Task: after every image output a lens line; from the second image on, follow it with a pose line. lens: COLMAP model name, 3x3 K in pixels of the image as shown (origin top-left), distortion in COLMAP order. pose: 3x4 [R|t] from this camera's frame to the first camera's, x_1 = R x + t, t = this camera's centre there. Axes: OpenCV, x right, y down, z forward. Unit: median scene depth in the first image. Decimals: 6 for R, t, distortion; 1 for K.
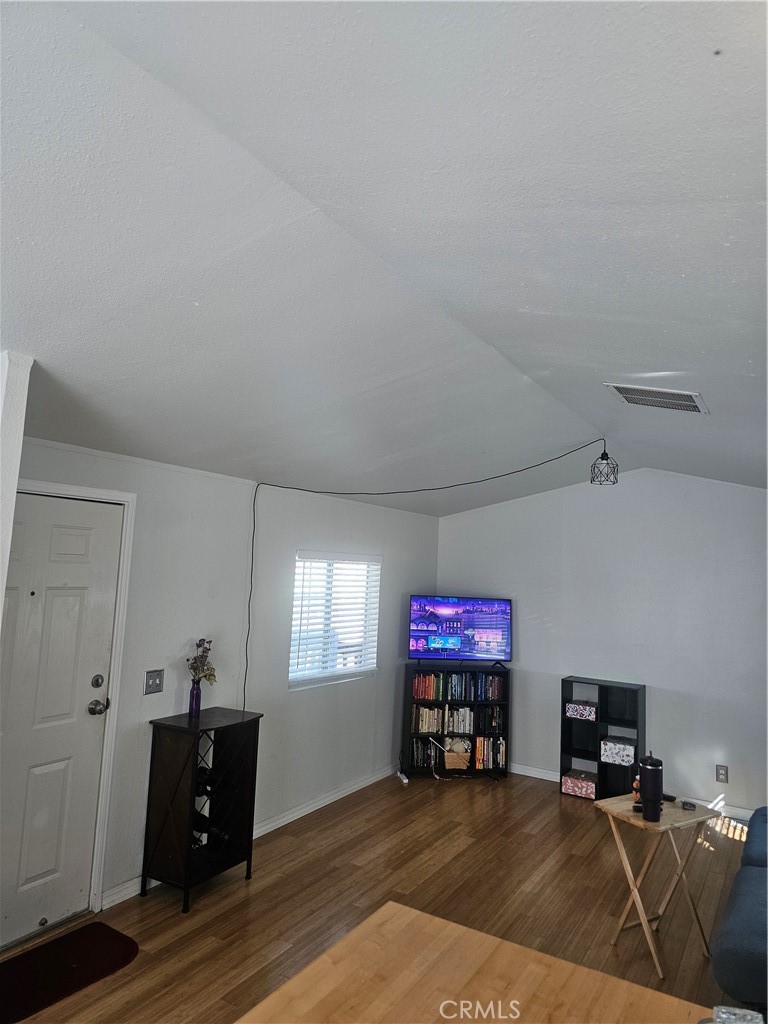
lens RADIAL K [[691.3, 0, 384.0], [0, 691.3, 512.0], [0, 0, 1]] dist [0.112200, -0.088515]
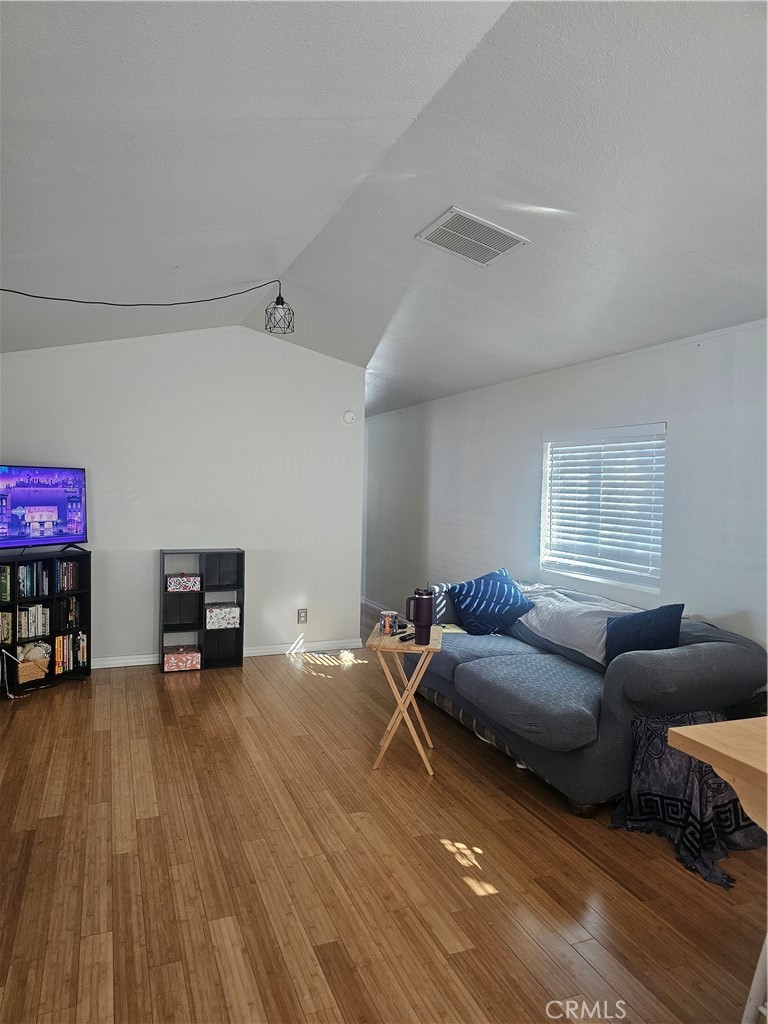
lens RADIAL K [[691.3, 0, 384.0], [0, 691.3, 512.0], [0, 0, 1]] dist [0.112200, -0.088515]
pose [[0.611911, -0.057655, 0.788822, -0.276404], [-0.062179, 0.990746, 0.120647, 0.061529], [-0.788479, -0.122873, 0.602664, 0.243388]]
